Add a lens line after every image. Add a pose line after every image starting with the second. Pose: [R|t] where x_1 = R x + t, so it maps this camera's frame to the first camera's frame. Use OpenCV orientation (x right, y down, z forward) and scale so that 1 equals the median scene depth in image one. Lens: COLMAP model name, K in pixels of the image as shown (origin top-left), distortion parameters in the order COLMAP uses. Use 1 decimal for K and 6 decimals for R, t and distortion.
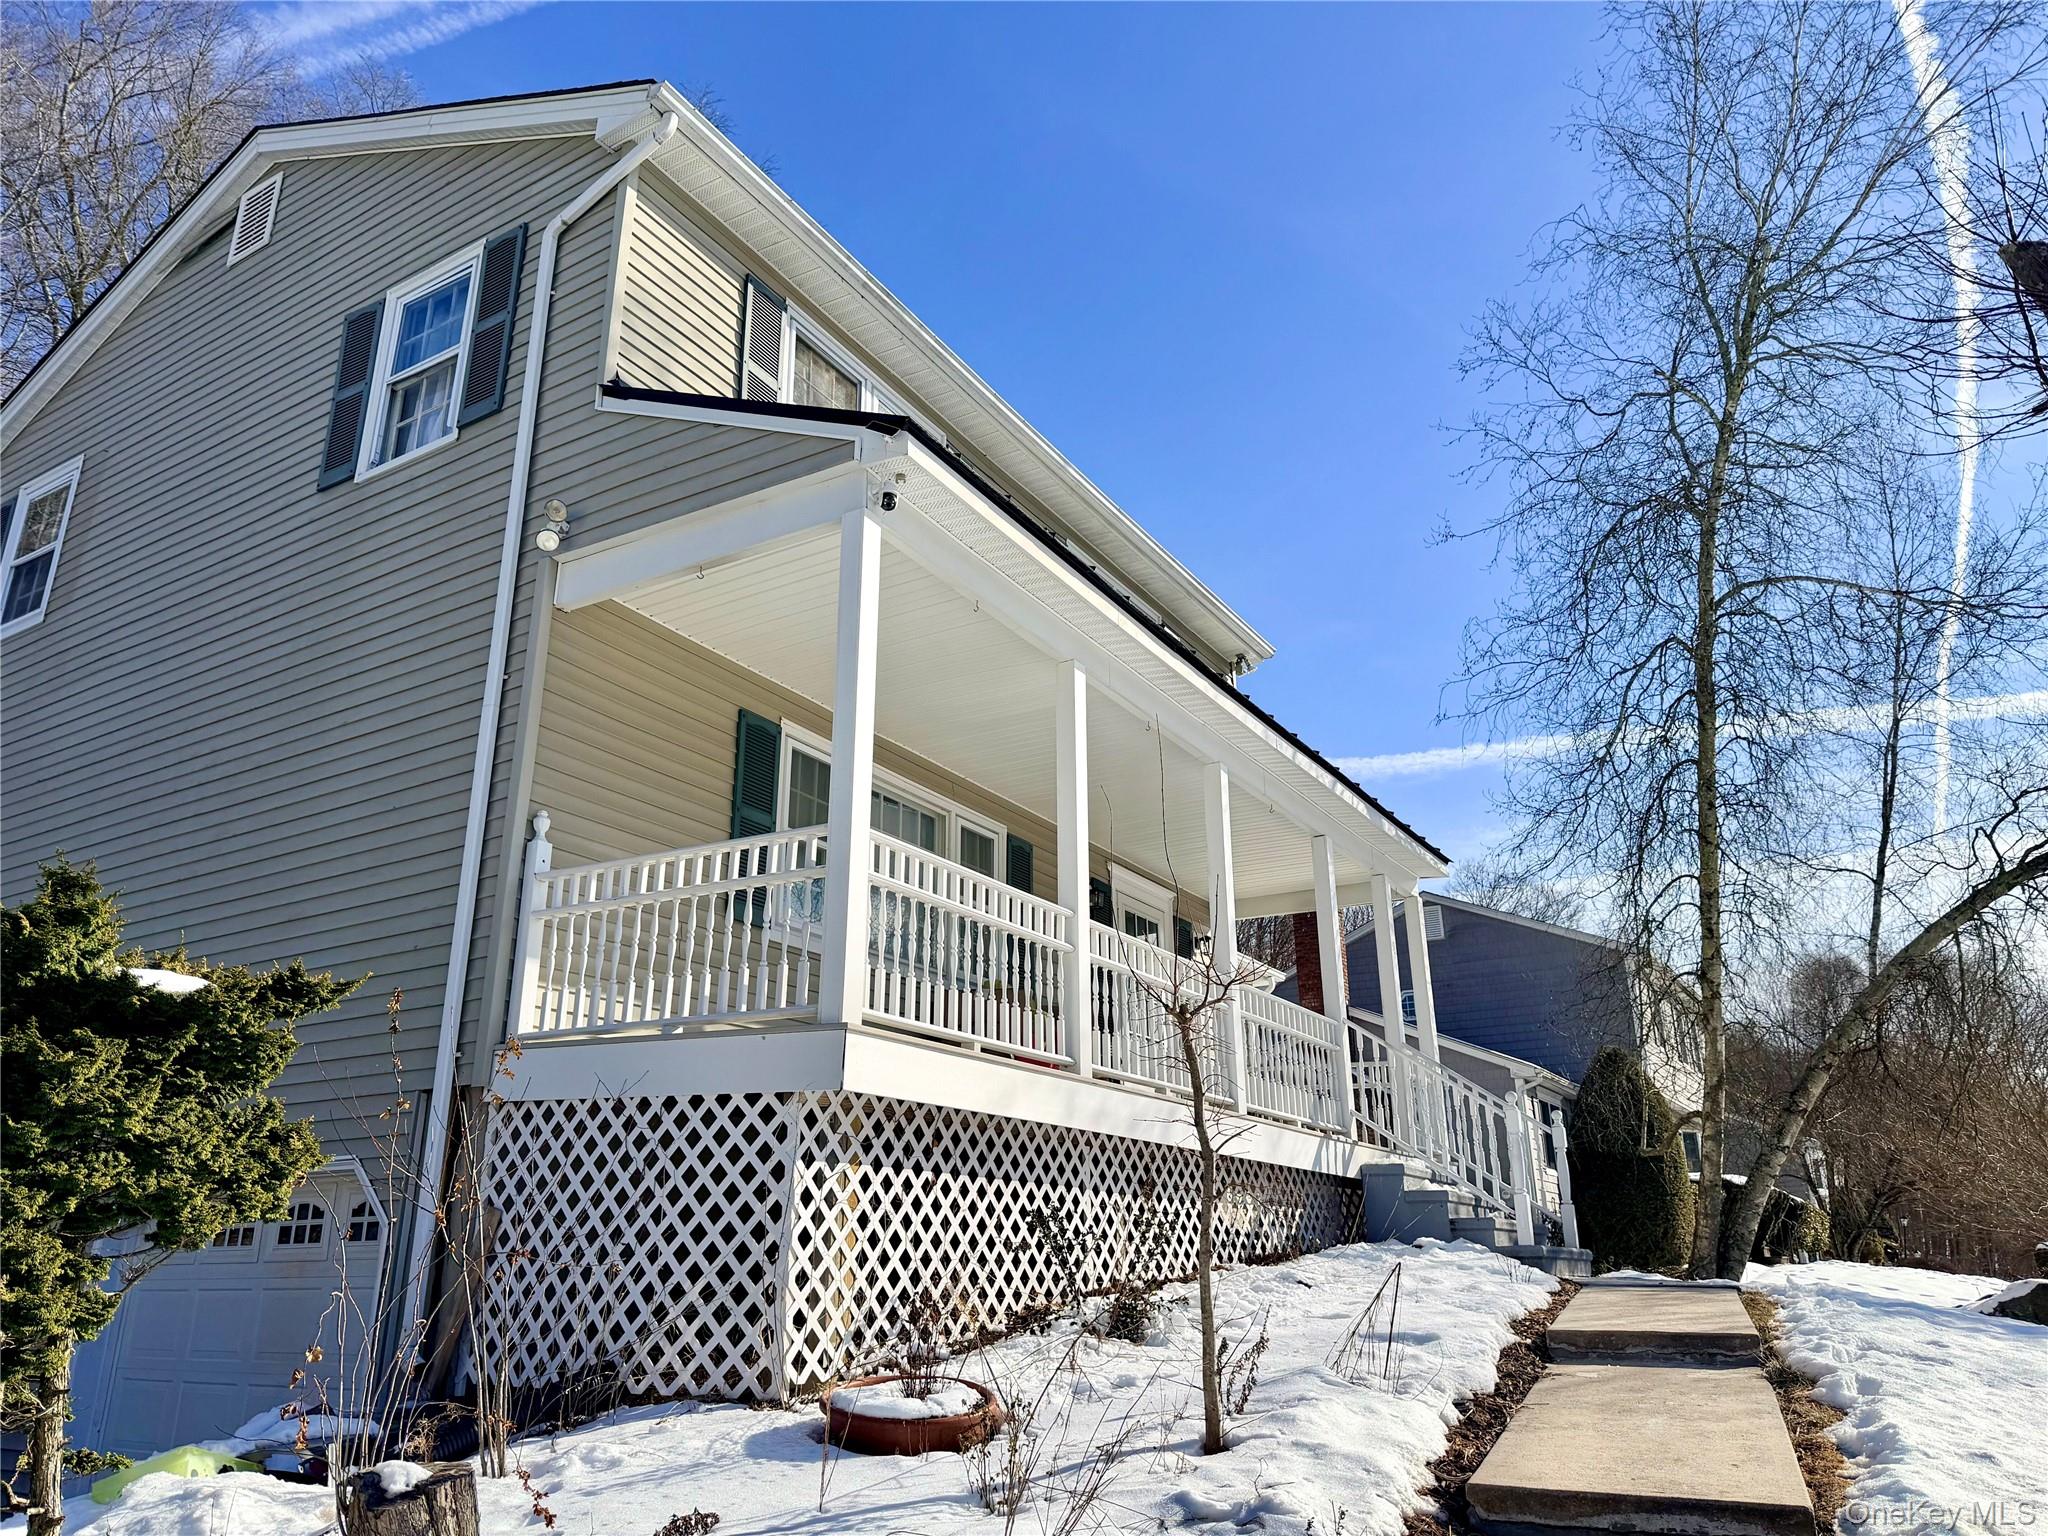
lens RADIAL K [[1433.6, 0, 1024.0], [0, 1433.6, 768.0], [0, 0, 1]] dist [0.141203, -0.236170]
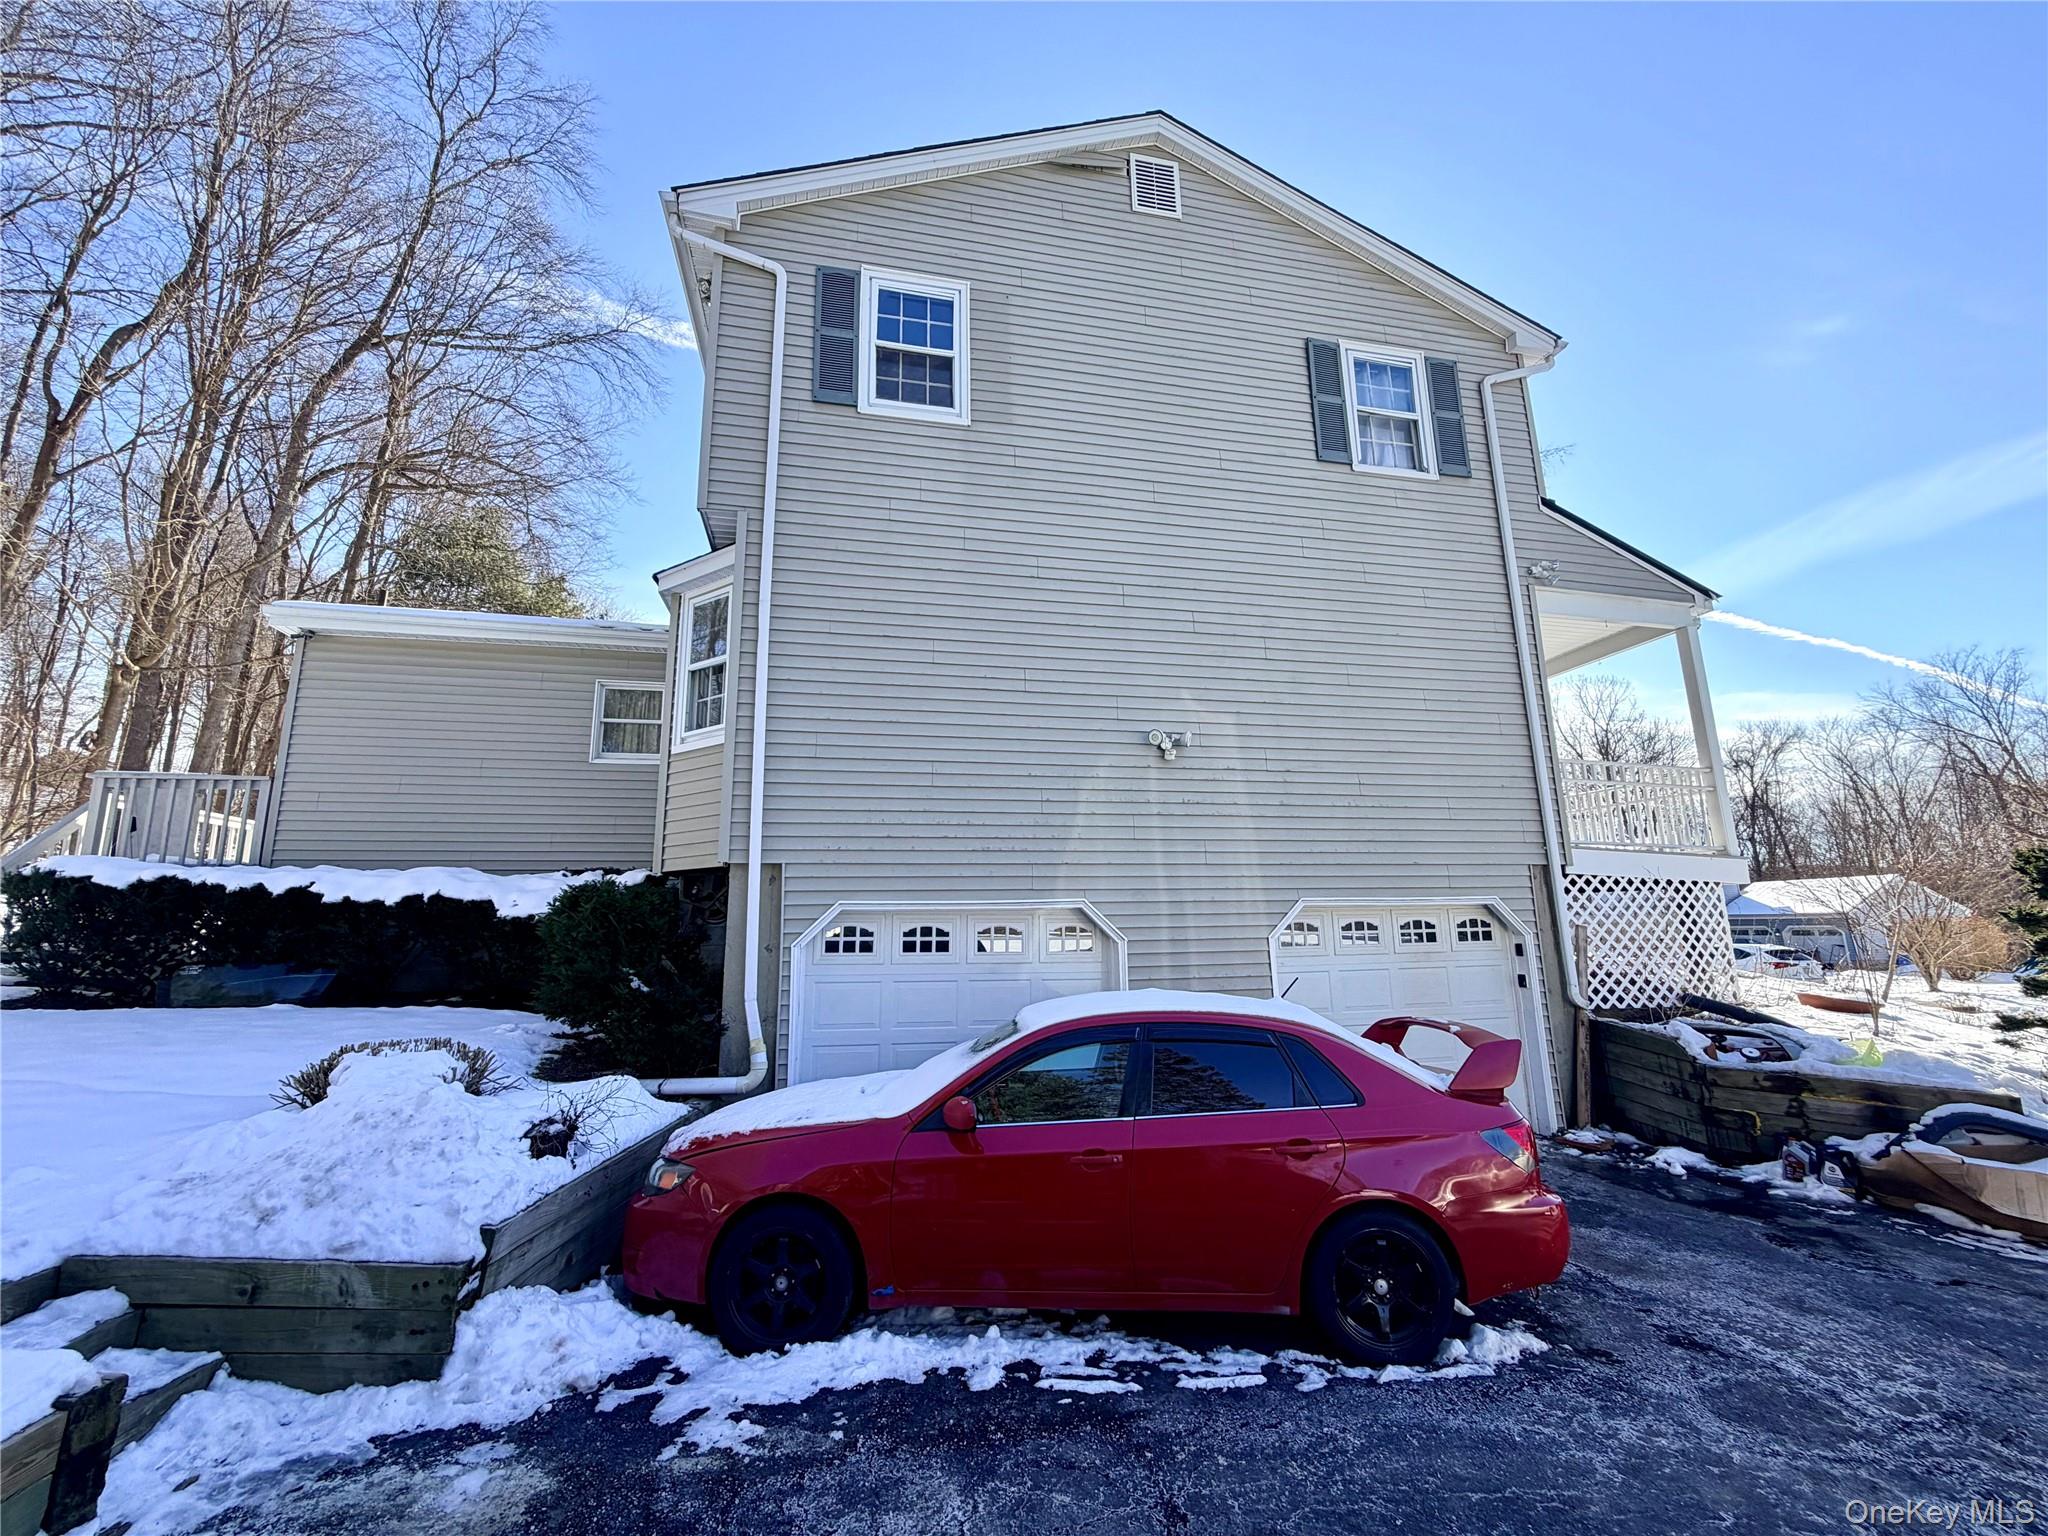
lens RADIAL K [[805.8, 0, 1024.0], [0, 805.8, 768.0], [0, 0, 1]] dist [0.000300, 0.000100]
pose [[0.719478, 0.124150, 0.683329, -1.743311], [-0.221121, 0.973642, 0.055924, 0.200083], [-0.658375, -0.191335, 0.727965, 0.751287]]
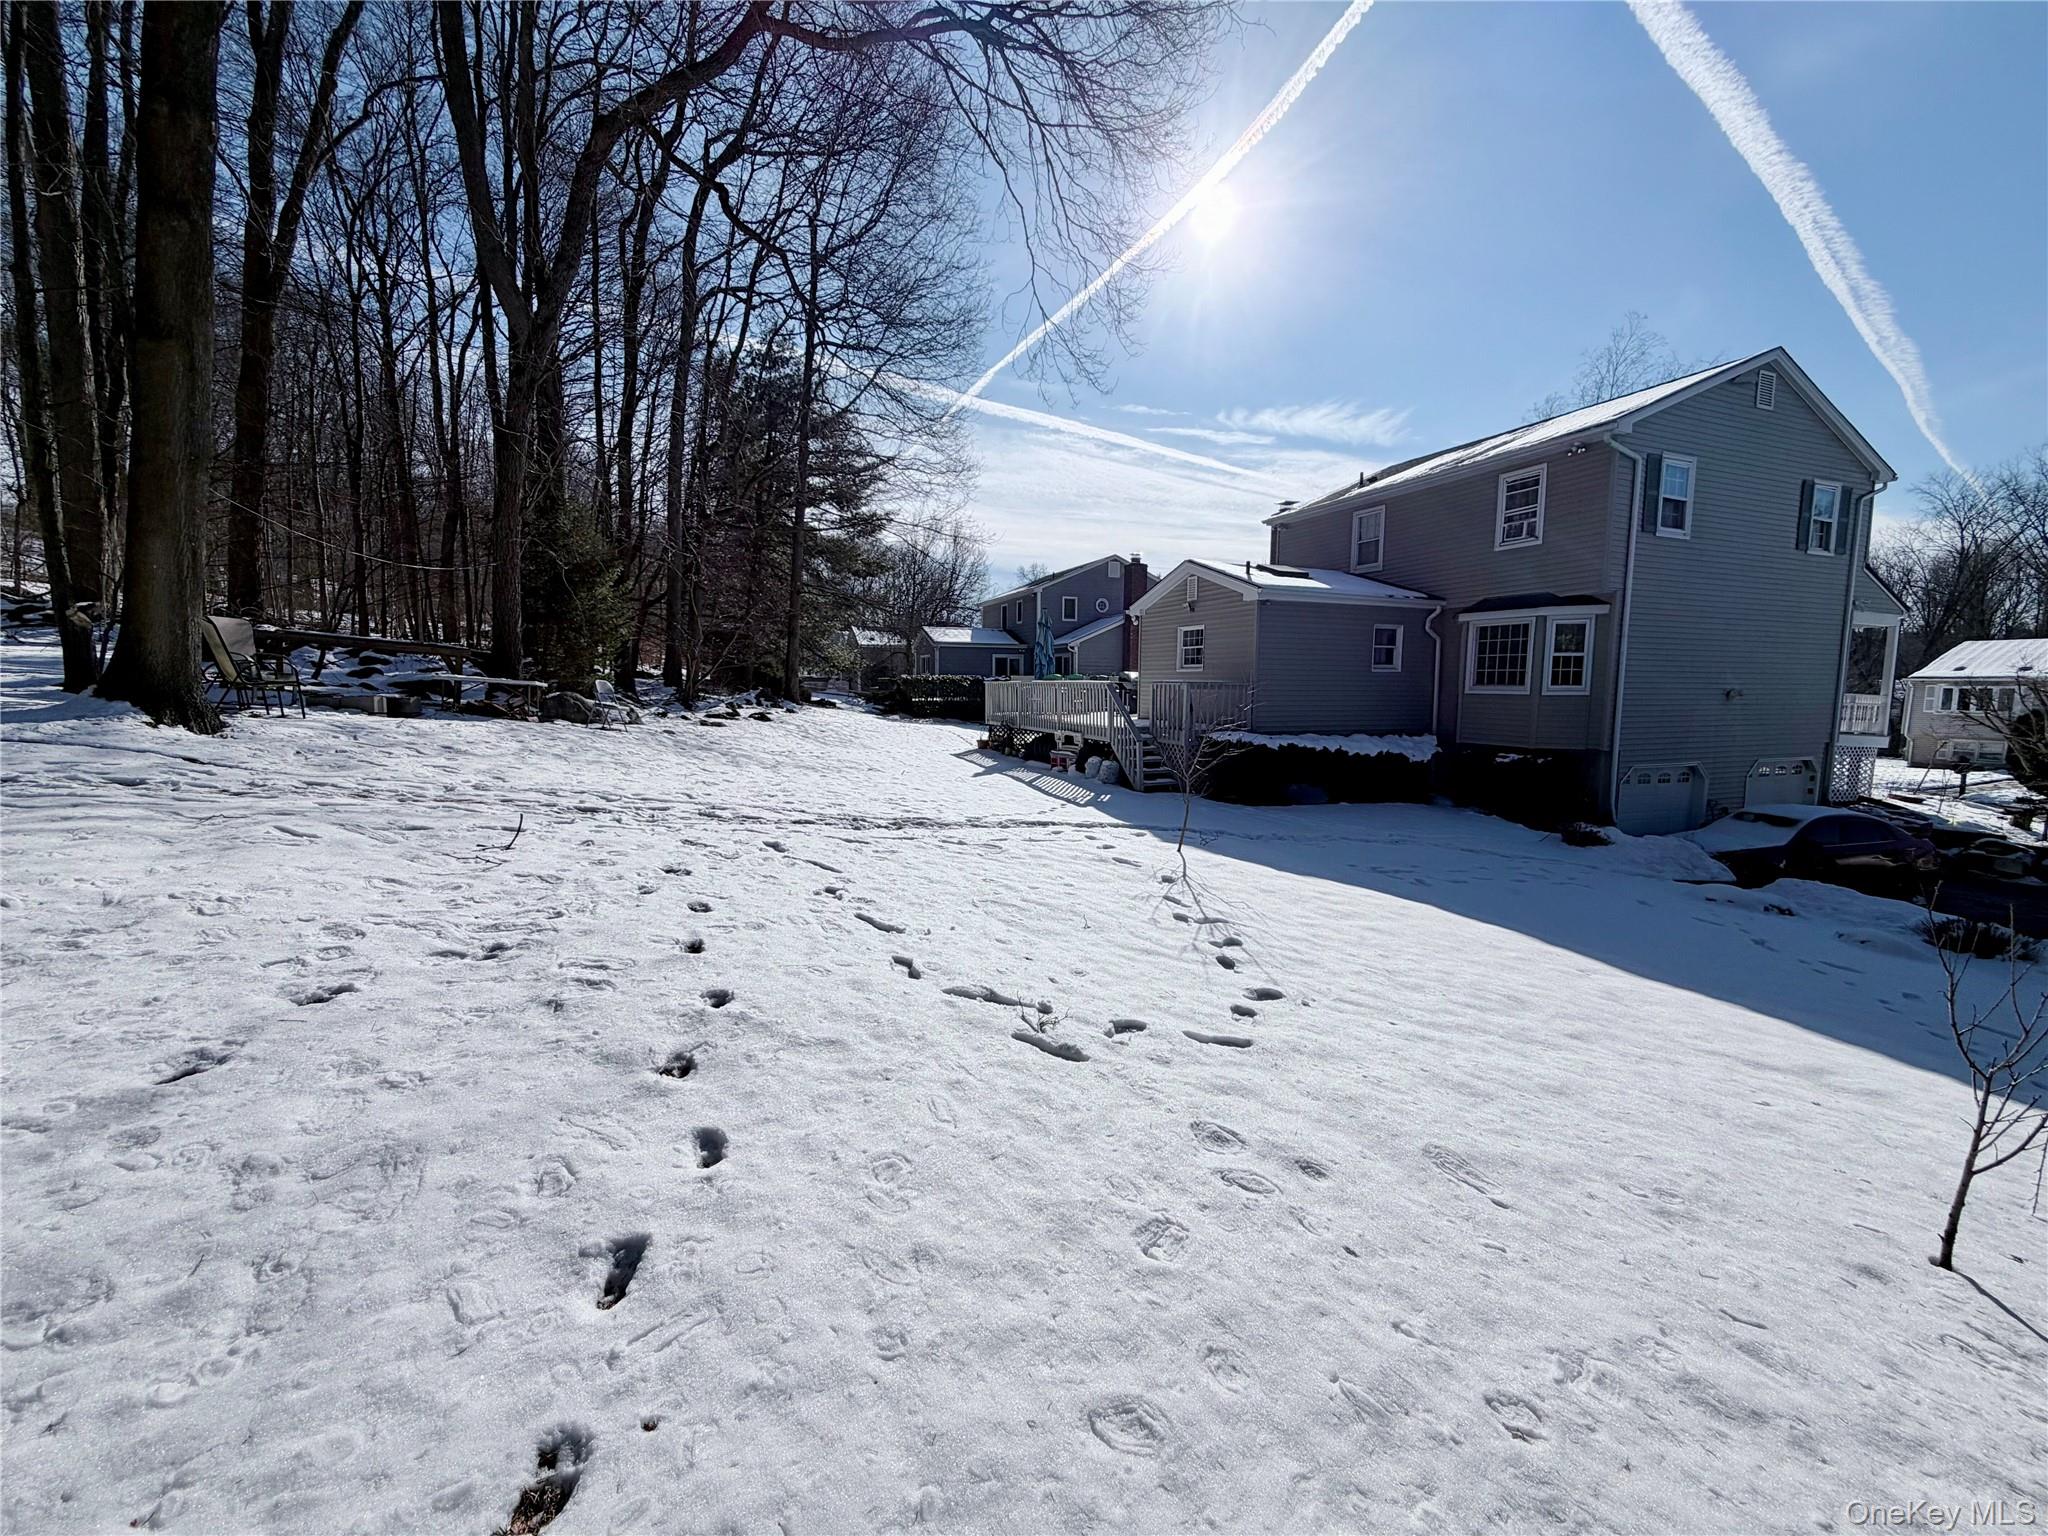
lens RADIAL K [[805.8, 0, 1024.0], [0, 805.8, 768.0], [0, 0, 1]] dist [0.000300, 0.000100]
pose [[0.598859, -0.066732, 0.798069, -4.148959], [-0.274949, 0.918820, 0.283147, 0.294915], [-0.752177, -0.388993, 0.531896, 1.652880]]
